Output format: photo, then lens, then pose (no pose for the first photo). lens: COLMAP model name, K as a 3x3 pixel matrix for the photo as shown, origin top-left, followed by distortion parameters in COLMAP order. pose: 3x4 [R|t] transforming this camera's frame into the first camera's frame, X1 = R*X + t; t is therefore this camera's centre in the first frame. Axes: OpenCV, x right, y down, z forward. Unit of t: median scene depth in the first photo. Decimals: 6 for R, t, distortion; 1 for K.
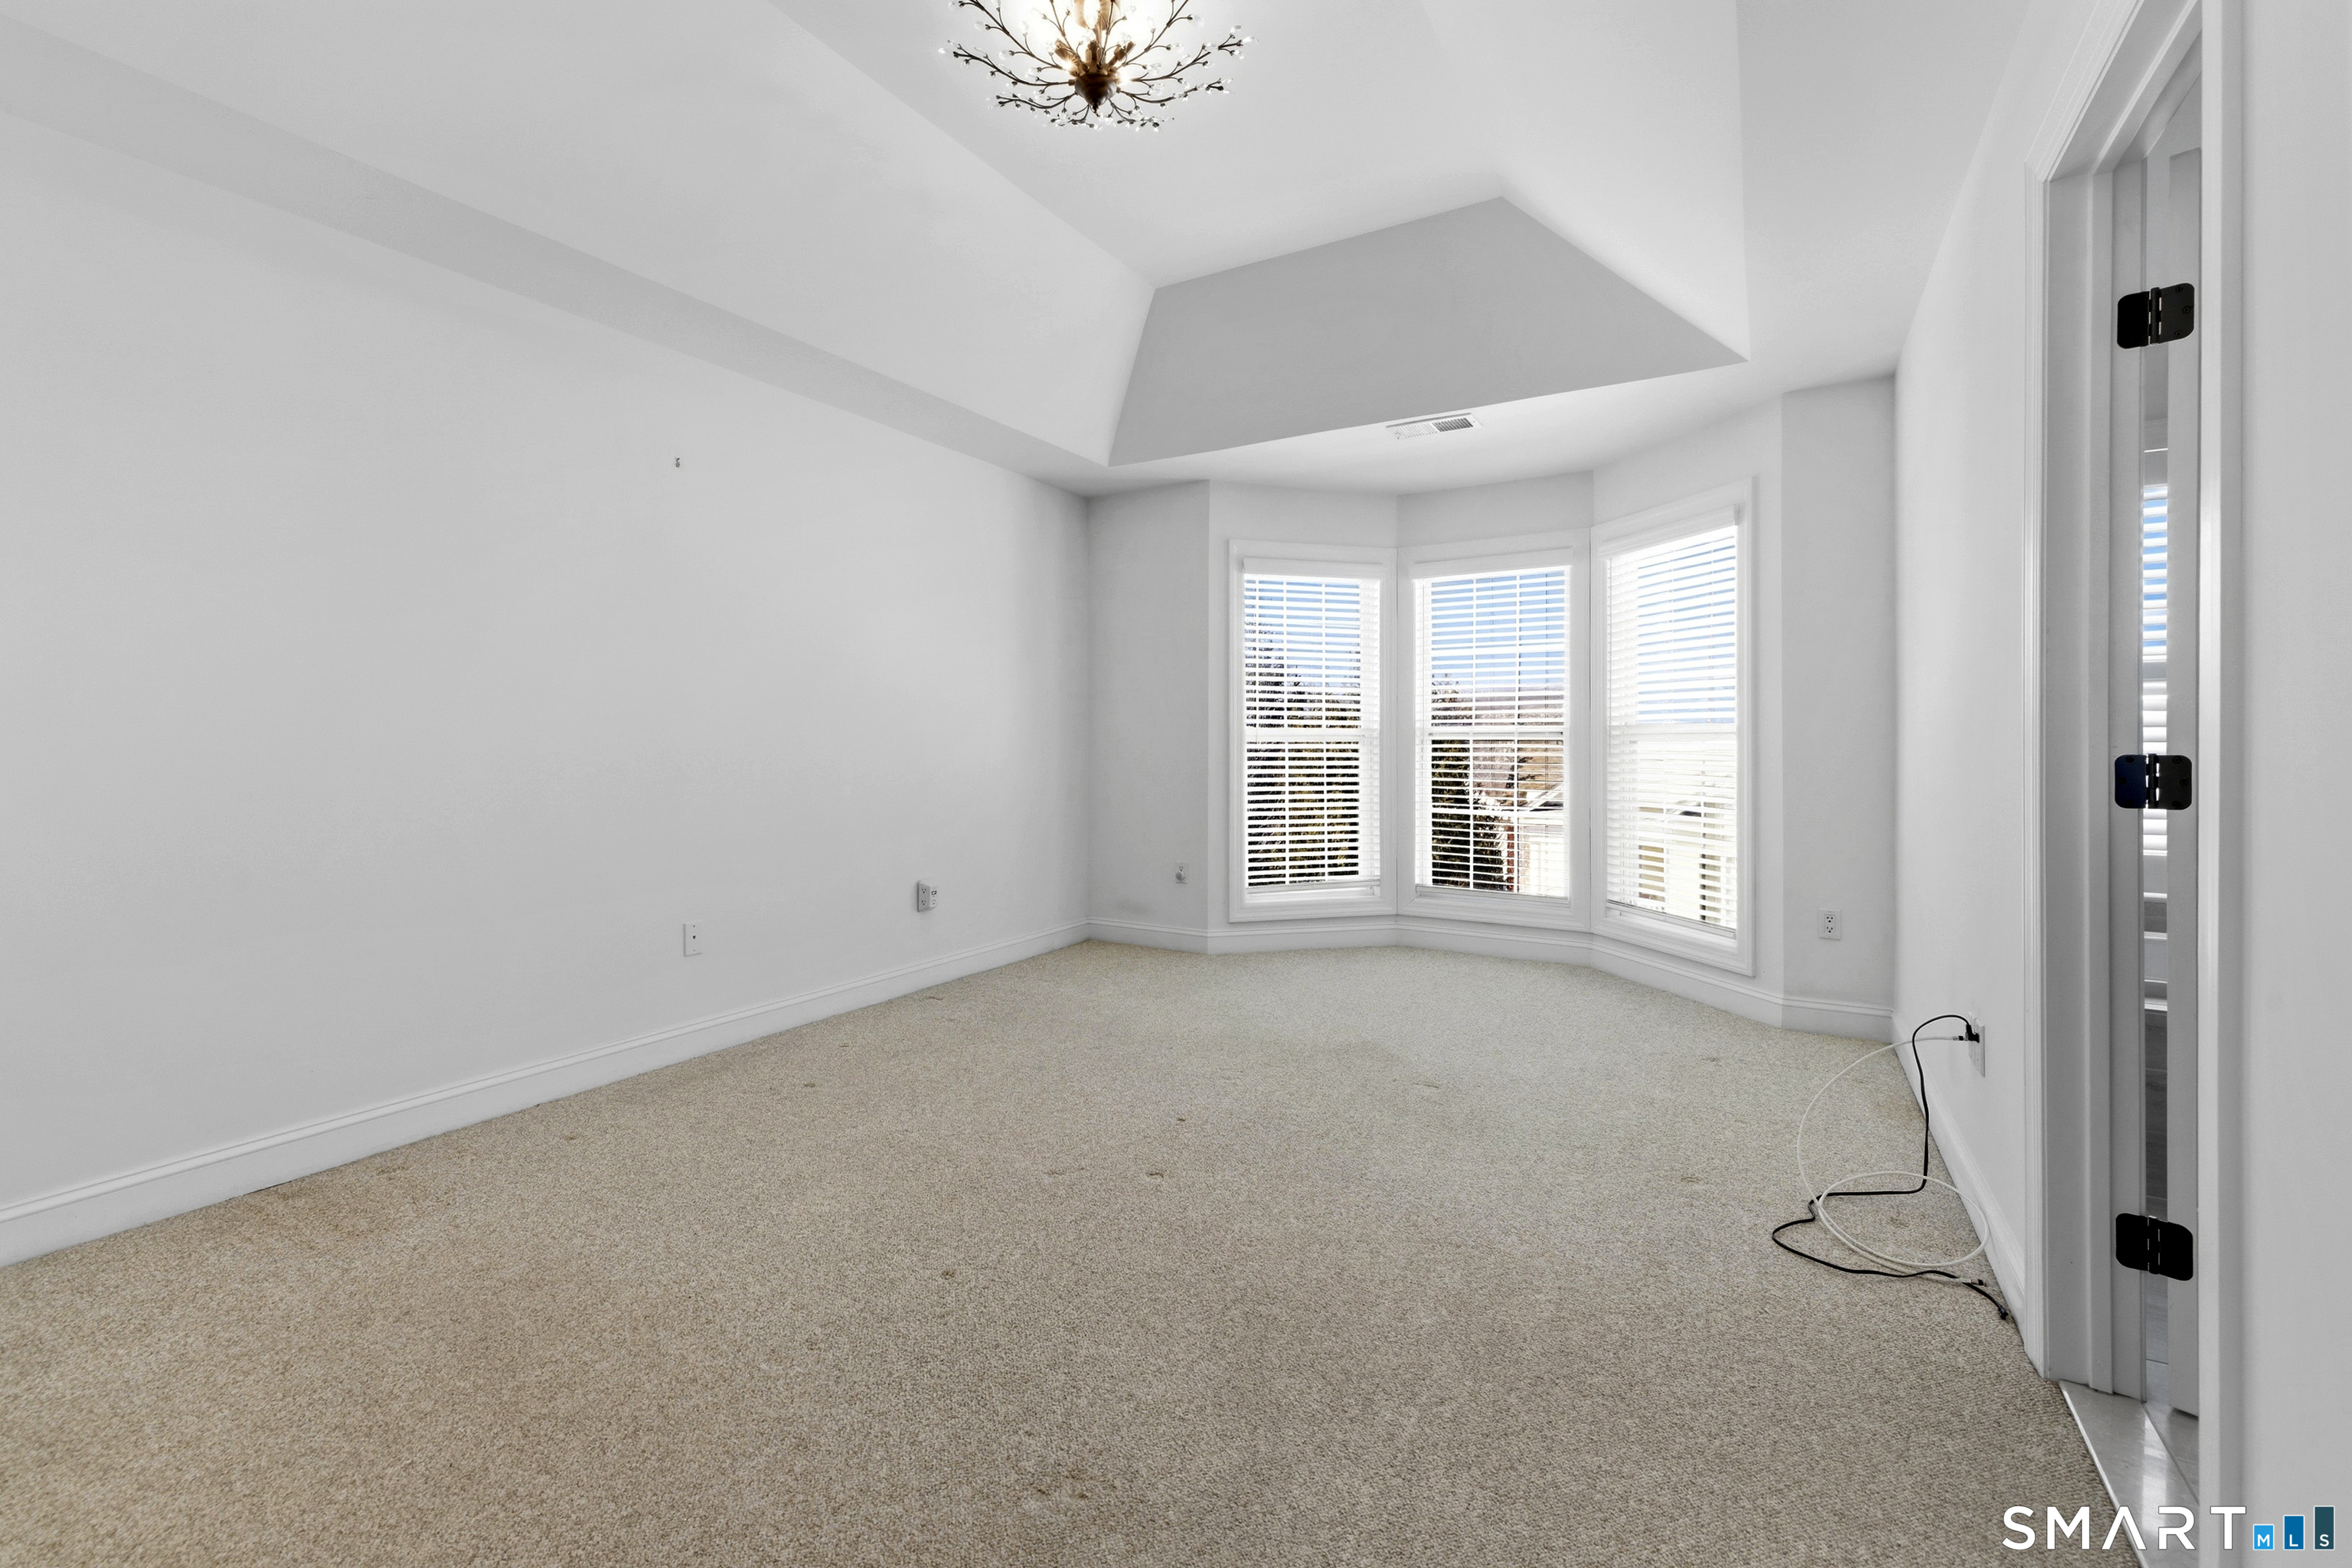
lens RADIAL K [[1008.9, 0, 1159.4], [0, 1008.9, 758.9], [0, 0, 1]] dist [0.008597, -0.000323]
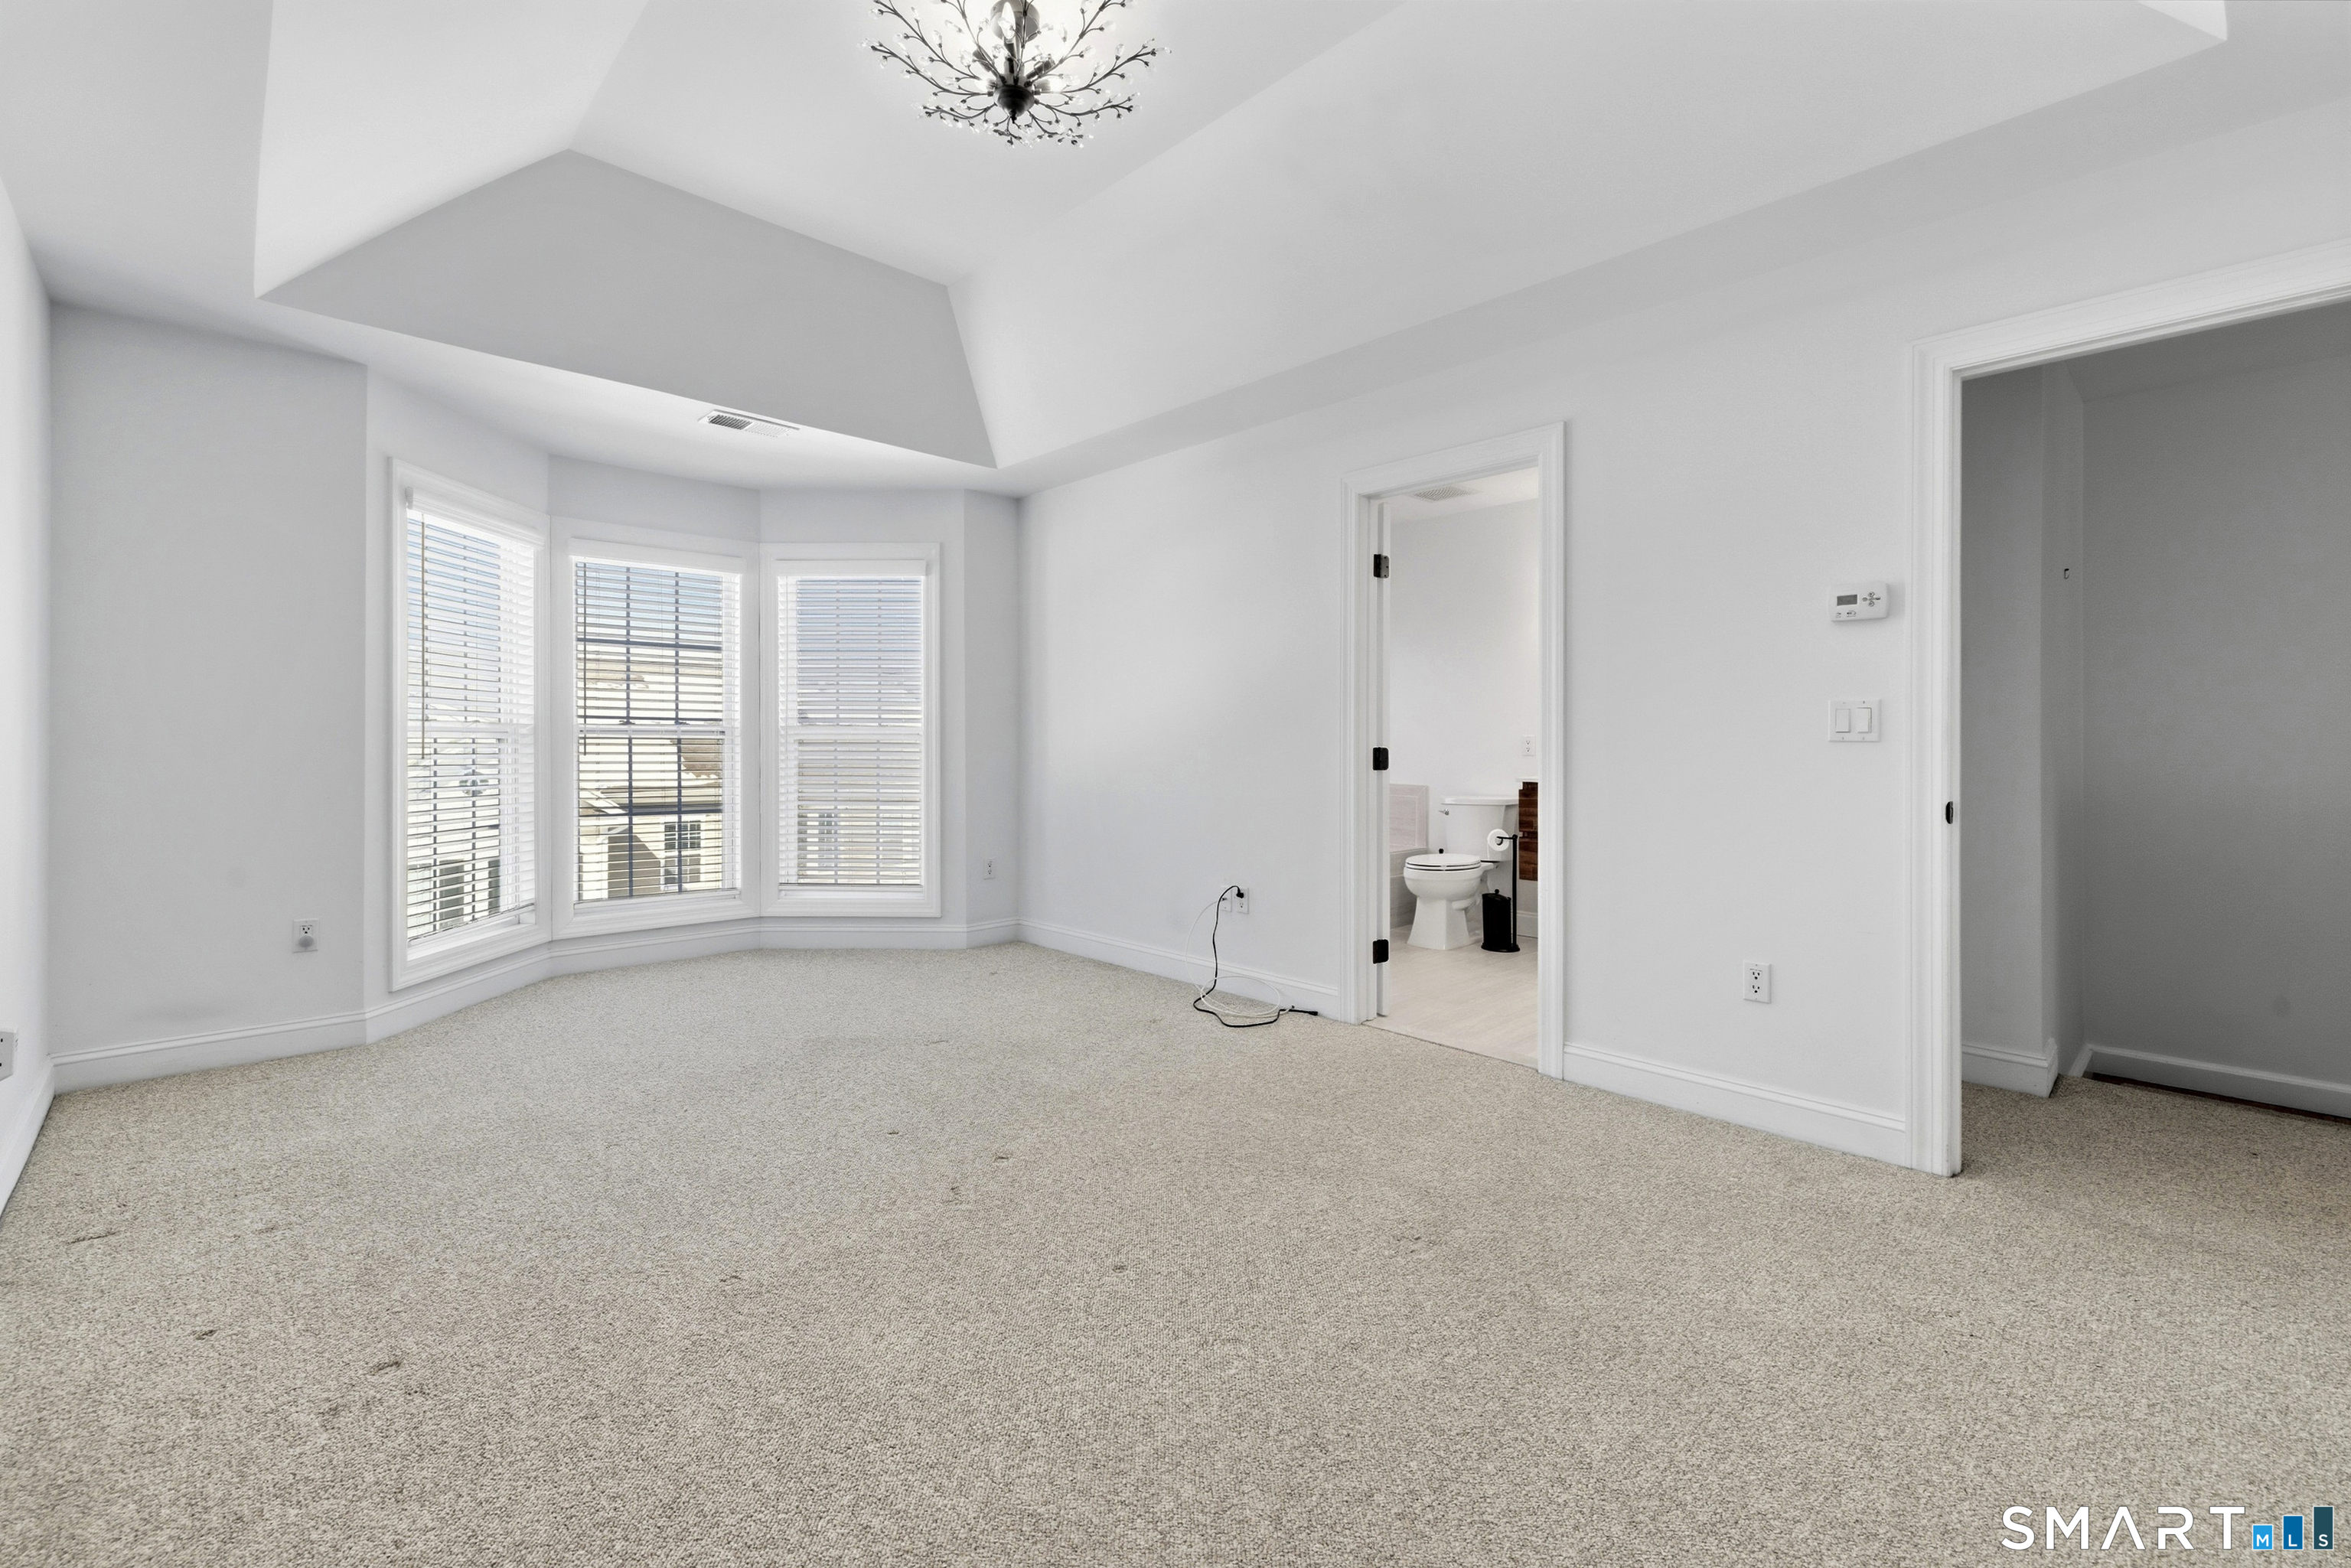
lens RADIAL K [[1008.4, 0, 1160.6], [0, 1008.4, 761.2], [0, 0, 1]] dist [0.008597, -0.000323]
pose [[0.266798, -0.019104, 0.963563, -0.557697], [0.013737, 0.999777, 0.016018, -0.007205], [-0.963655, 0.008963, 0.267001, 0.327849]]
